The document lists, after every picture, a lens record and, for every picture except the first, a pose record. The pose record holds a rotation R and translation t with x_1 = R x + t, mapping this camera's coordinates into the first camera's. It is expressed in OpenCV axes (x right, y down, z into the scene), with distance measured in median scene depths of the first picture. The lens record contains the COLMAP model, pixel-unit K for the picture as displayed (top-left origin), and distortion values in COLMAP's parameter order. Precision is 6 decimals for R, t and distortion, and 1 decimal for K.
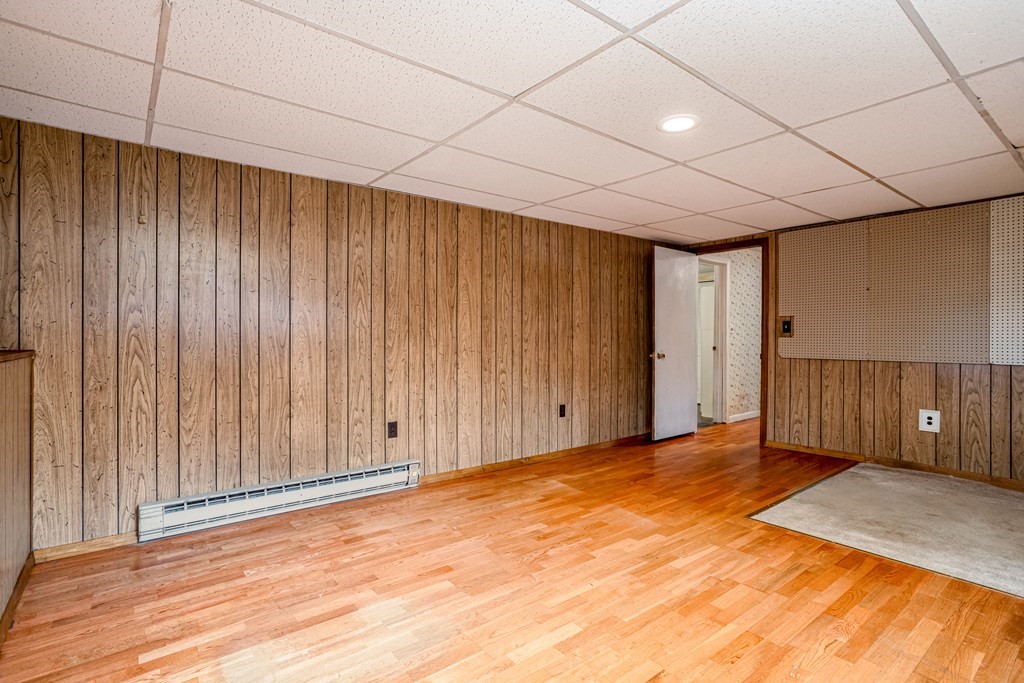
lens RADIAL K [[496.3, 0, 513.5], [0, 496.3, 337.7], [0, 0, 1]] dist [-0.055065, 0.033709]
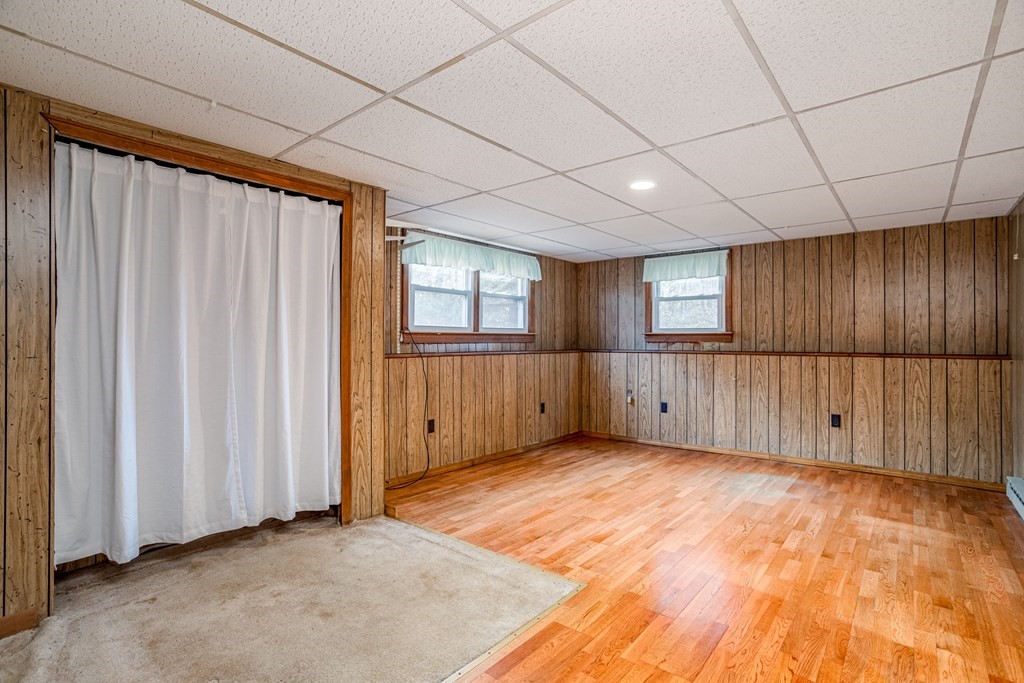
lens RADIAL K [[496.3, 0, 513.5], [0, 496.3, 337.7], [0, 0, 1]] dist [-0.055065, 0.033709]
pose [[-0.982028, -0.001935, -0.188724, 0.608929], [-0.001171, 0.999991, -0.004163, -0.012267], [0.188730, -0.003867, -0.982021, 1.438206]]
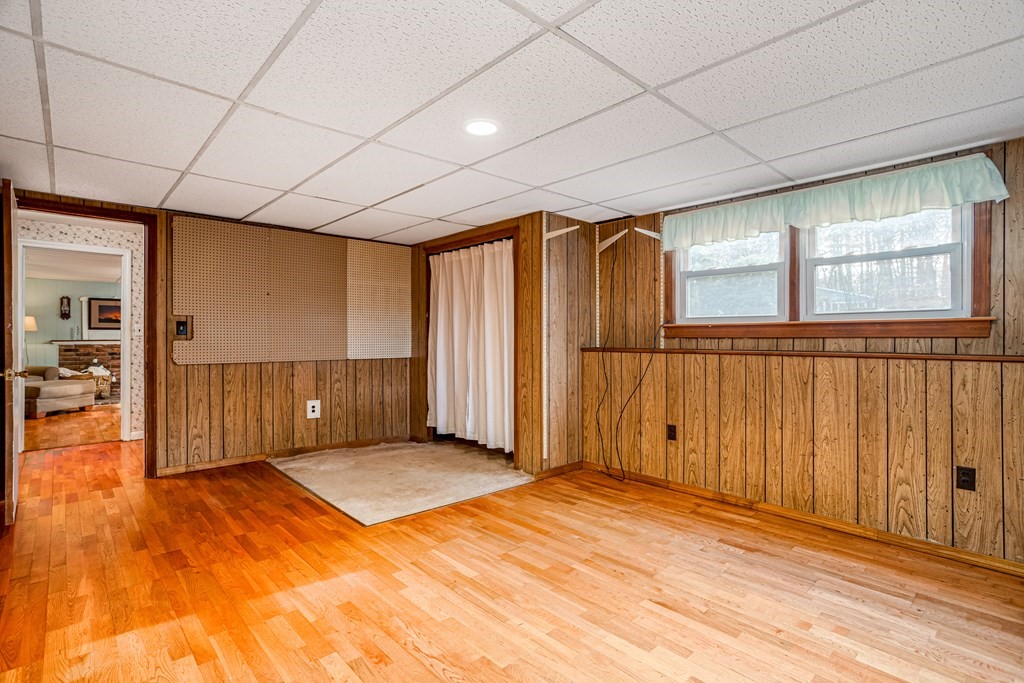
lens RADIAL K [[496.3, 0, 513.5], [0, 496.3, 337.7], [0, 0, 1]] dist [-0.055065, 0.033709]
pose [[-0.064655, -0.001011, 0.997907, -0.425943], [0.003043, 0.999995, 0.001210, -0.006204], [-0.997903, 0.003114, -0.064652, 0.638484]]
